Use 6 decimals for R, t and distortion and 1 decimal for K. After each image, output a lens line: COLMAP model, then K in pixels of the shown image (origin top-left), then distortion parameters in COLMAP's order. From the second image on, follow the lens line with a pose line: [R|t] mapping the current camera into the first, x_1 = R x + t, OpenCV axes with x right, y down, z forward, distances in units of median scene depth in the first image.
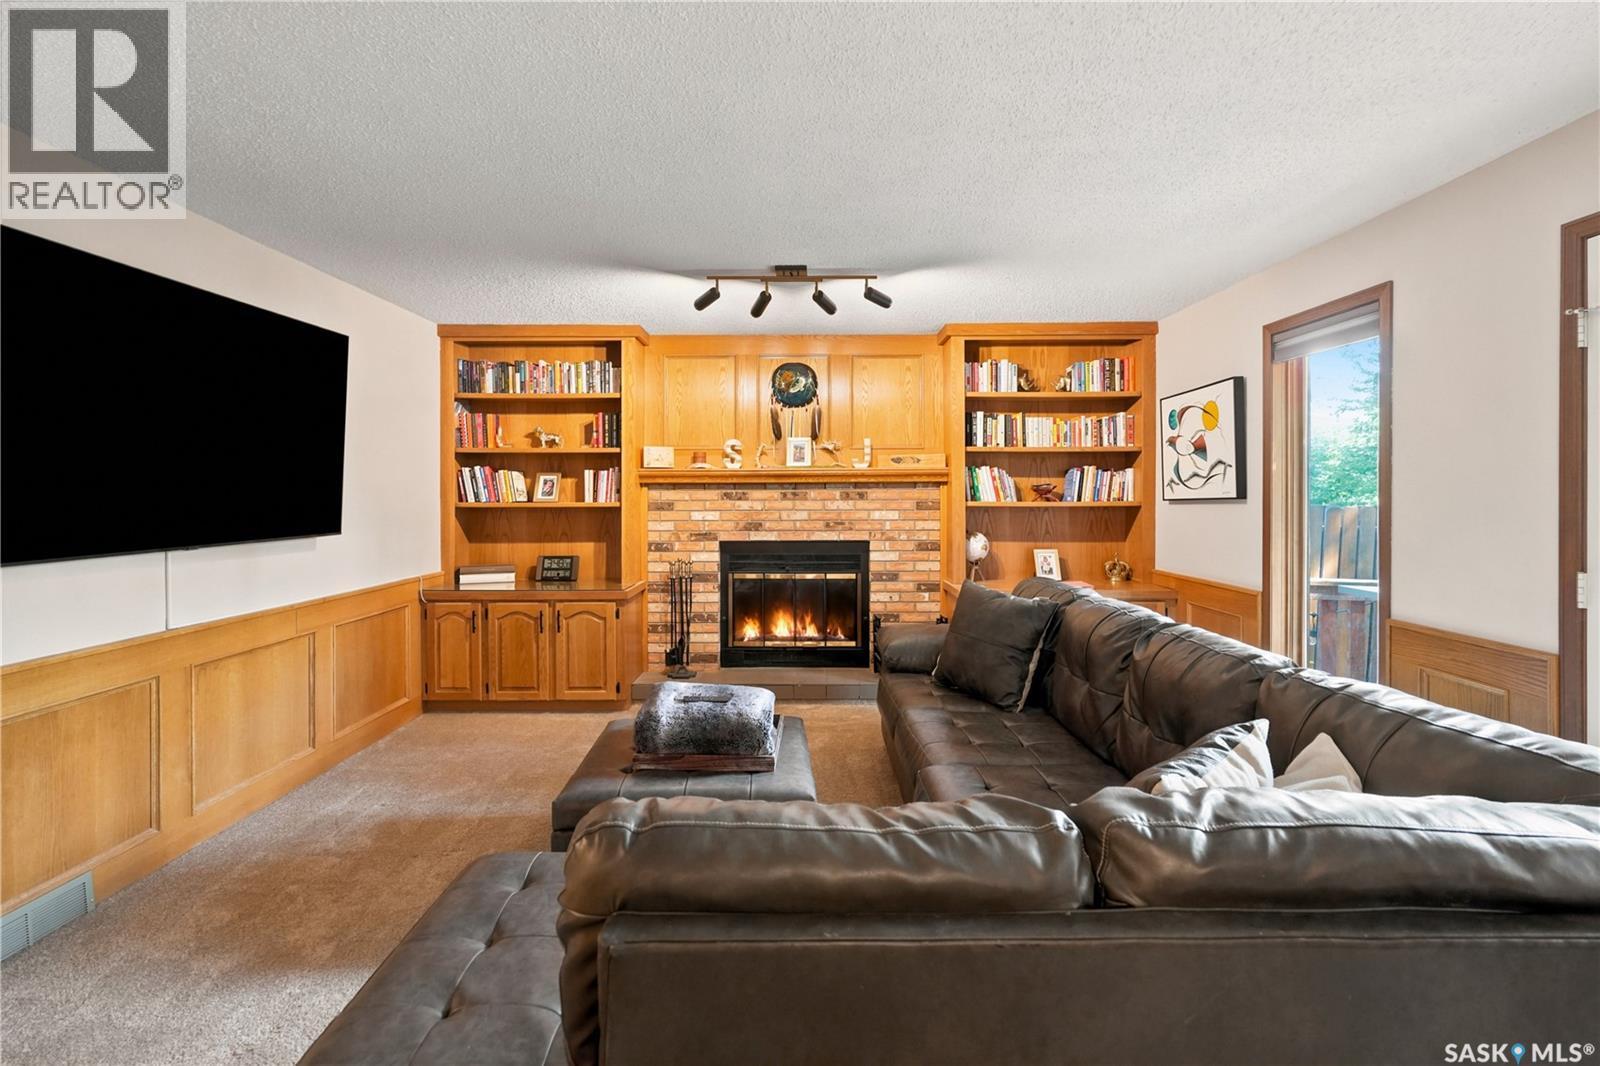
lens RADIAL K [[744.2, 0, 803.6], [0, 744.2, 495.6], [0, 0, 1]] dist [0.000369, 0.000430]
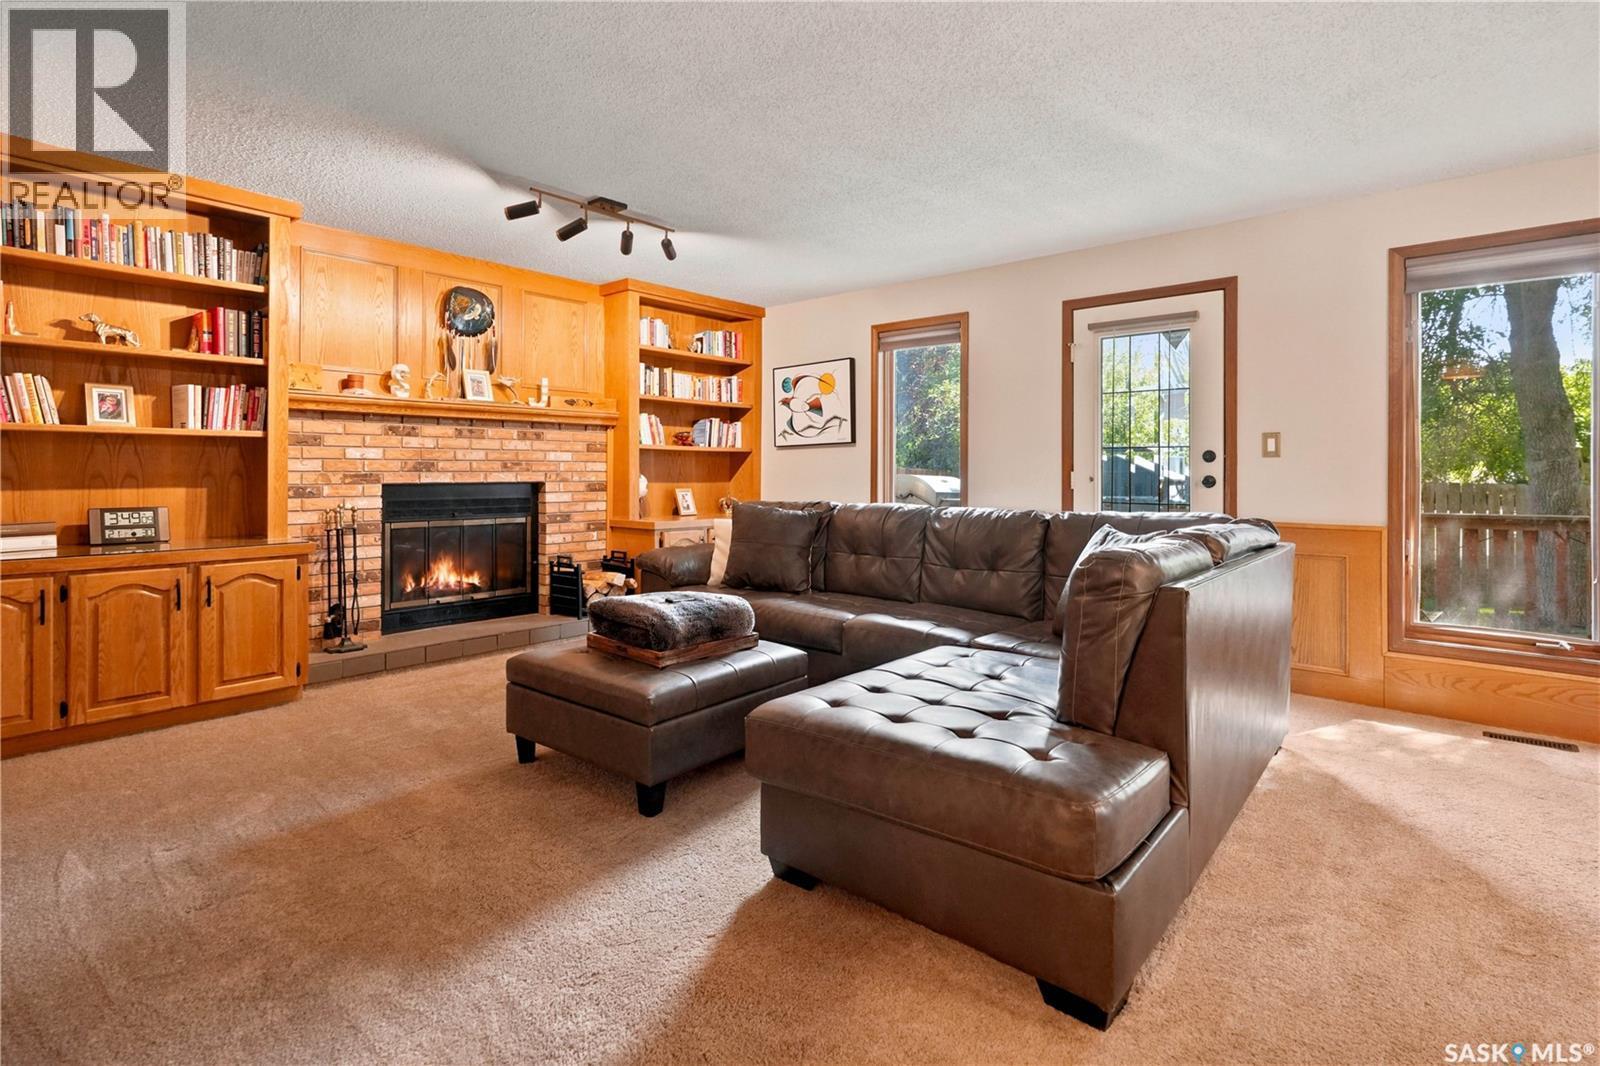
lens RADIAL K [[792.5, 0, 799.7], [0, 792.5, 472.2], [0, 0, 1]] dist [0.000246, 0.000340]
pose [[0.647958, 0.003948, 0.761666, -0.492128], [-0.003085, 0.999992, -0.002560, 0.049365], [-0.761670, -0.000691, 0.647965, 0.065907]]
